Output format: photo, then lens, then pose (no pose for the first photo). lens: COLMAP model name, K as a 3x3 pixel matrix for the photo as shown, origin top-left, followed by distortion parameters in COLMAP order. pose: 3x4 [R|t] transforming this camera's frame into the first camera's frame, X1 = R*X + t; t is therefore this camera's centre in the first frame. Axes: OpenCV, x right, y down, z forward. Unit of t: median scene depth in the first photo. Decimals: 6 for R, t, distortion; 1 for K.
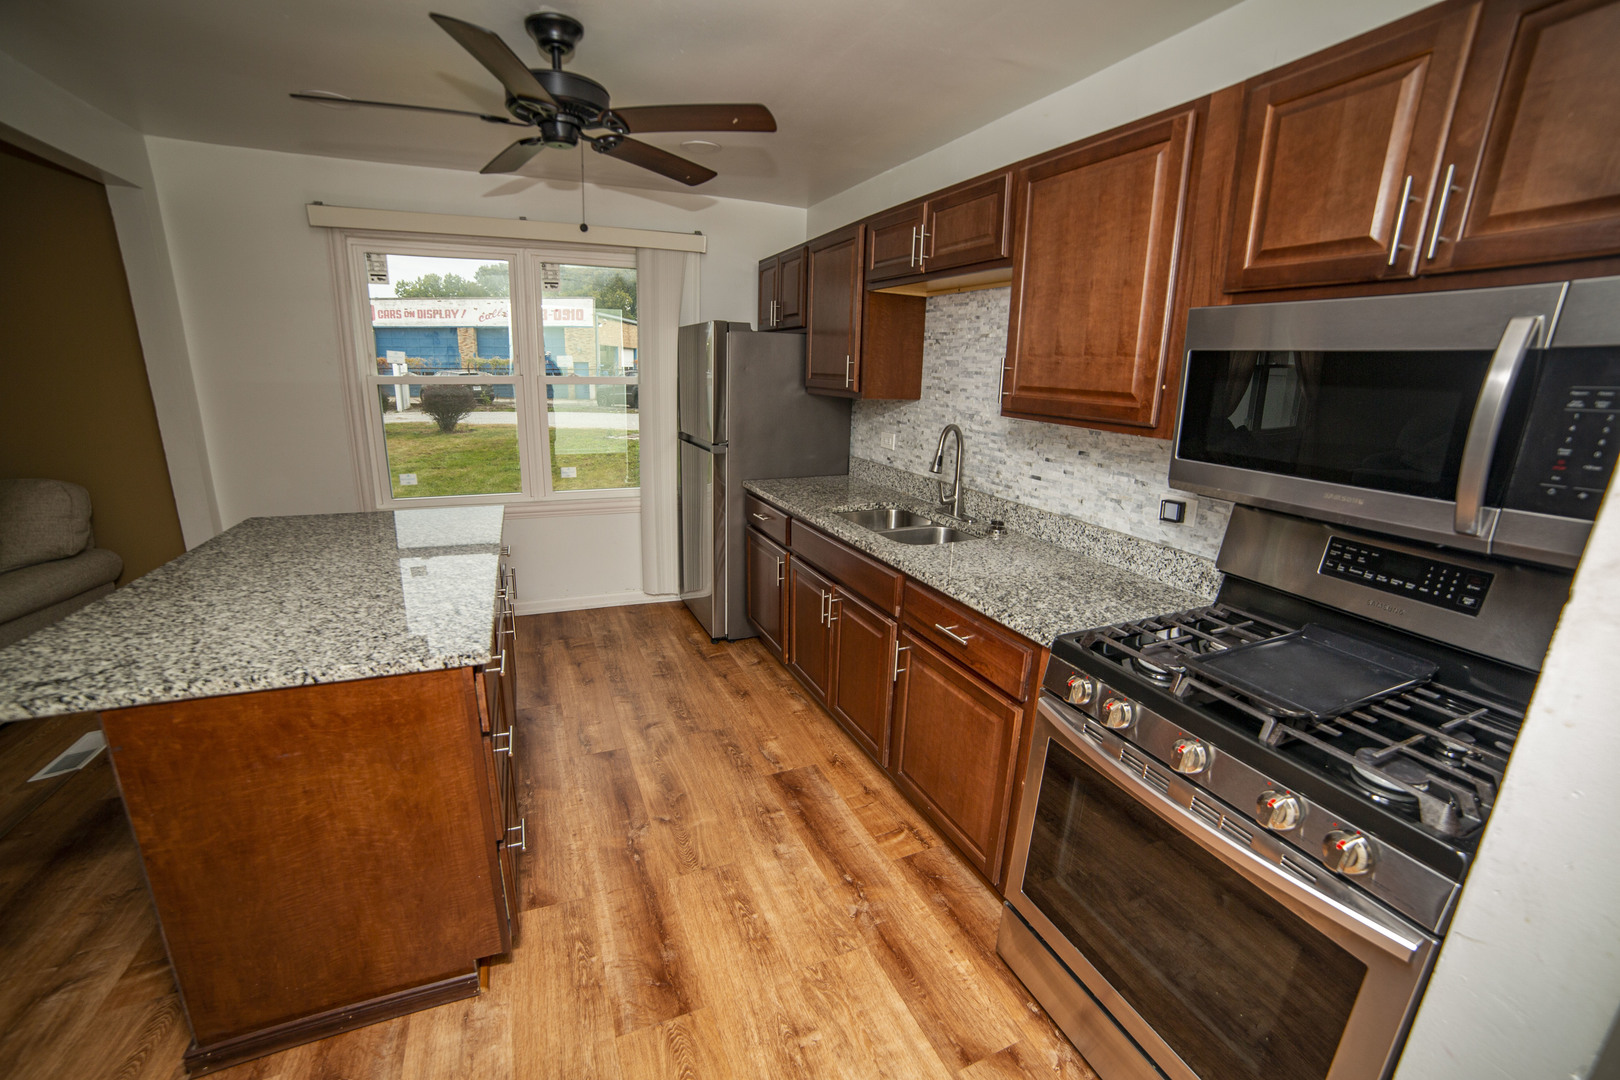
lens RADIAL K [[635.3, 0, 803.1], [0, 635.3, 544.1], [0, 0, 1]] dist [-0.054147, 0.000165]
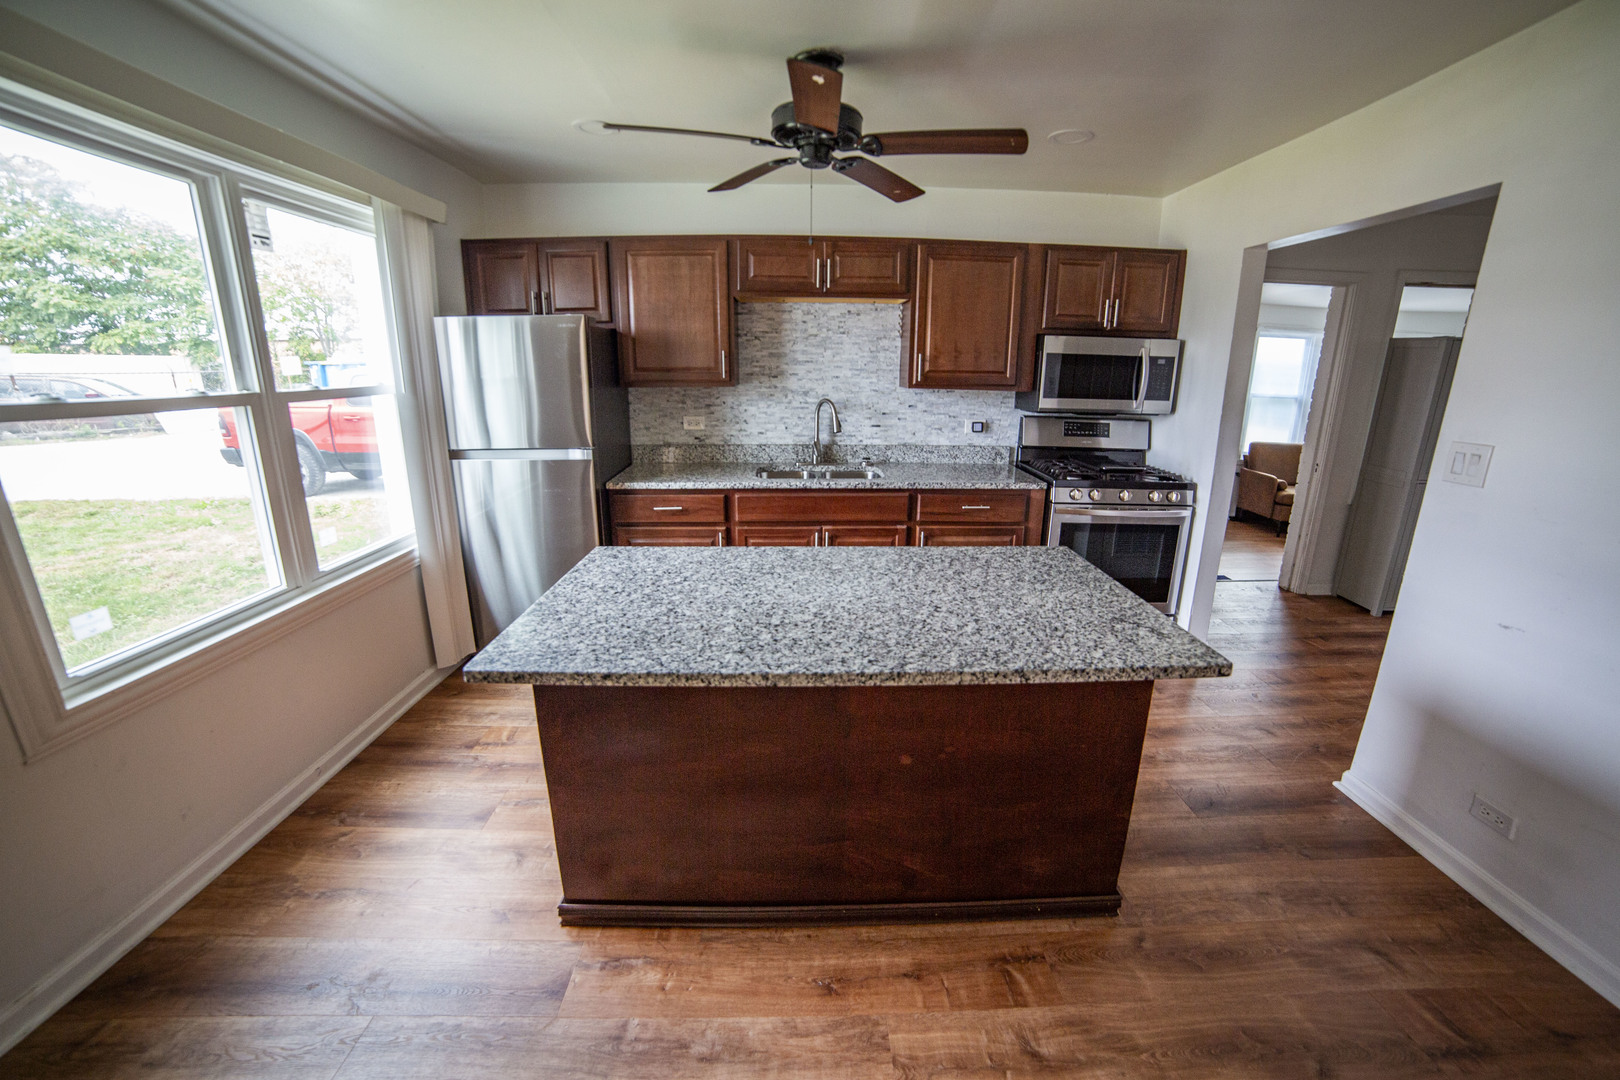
lens RADIAL K [[635.3, 0, 803.1], [0, 635.3, 544.1], [0, 0, 1]] dist [-0.054147, 0.000165]
pose [[0.354169, -0.280959, 0.891979, -1.277386], [0.250581, 0.947436, 0.198932, -0.197133], [-0.900985, 0.153057, 0.405955, 0.581628]]
